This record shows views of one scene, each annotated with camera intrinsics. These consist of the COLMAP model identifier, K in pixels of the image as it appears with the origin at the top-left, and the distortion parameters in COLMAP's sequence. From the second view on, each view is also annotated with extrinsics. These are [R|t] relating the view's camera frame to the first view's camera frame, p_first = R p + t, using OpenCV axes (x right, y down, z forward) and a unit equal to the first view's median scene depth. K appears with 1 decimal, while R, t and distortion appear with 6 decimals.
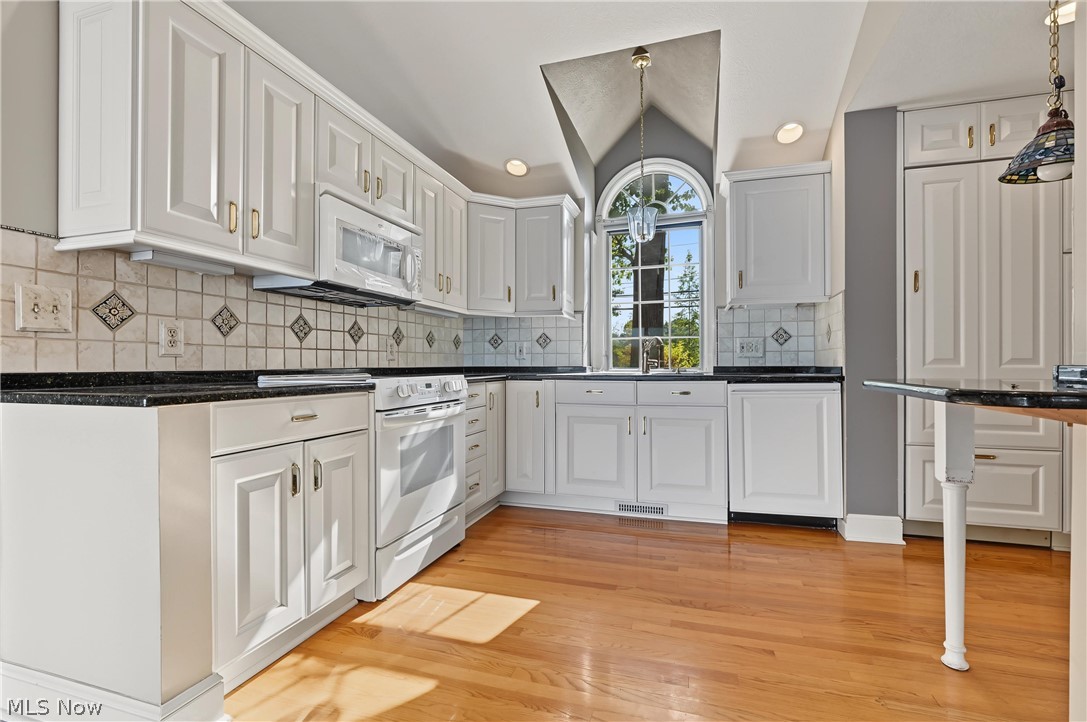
lens RADIAL K [[501.3, 0, 542.9], [0, 501.3, 363.2], [0, 0, 1]] dist [-0.007264, -0.001081]
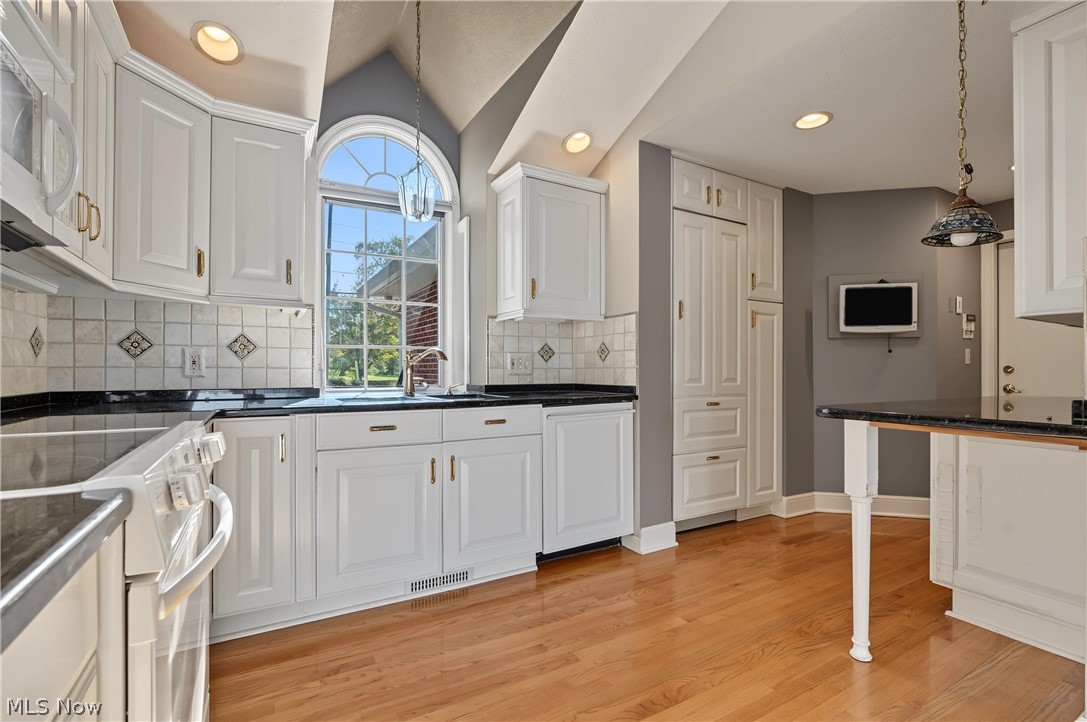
lens RADIAL K [[501.3, 0, 543.4], [0, 501.3, 367.9], [0, 0, 1]] dist [-0.007264, -0.001081]
pose [[0.671956, 0.005125, 0.740573, -0.268371], [-0.004510, 0.999986, -0.002828, -0.024862], [-0.740577, -0.001439, 0.671969, 0.414877]]
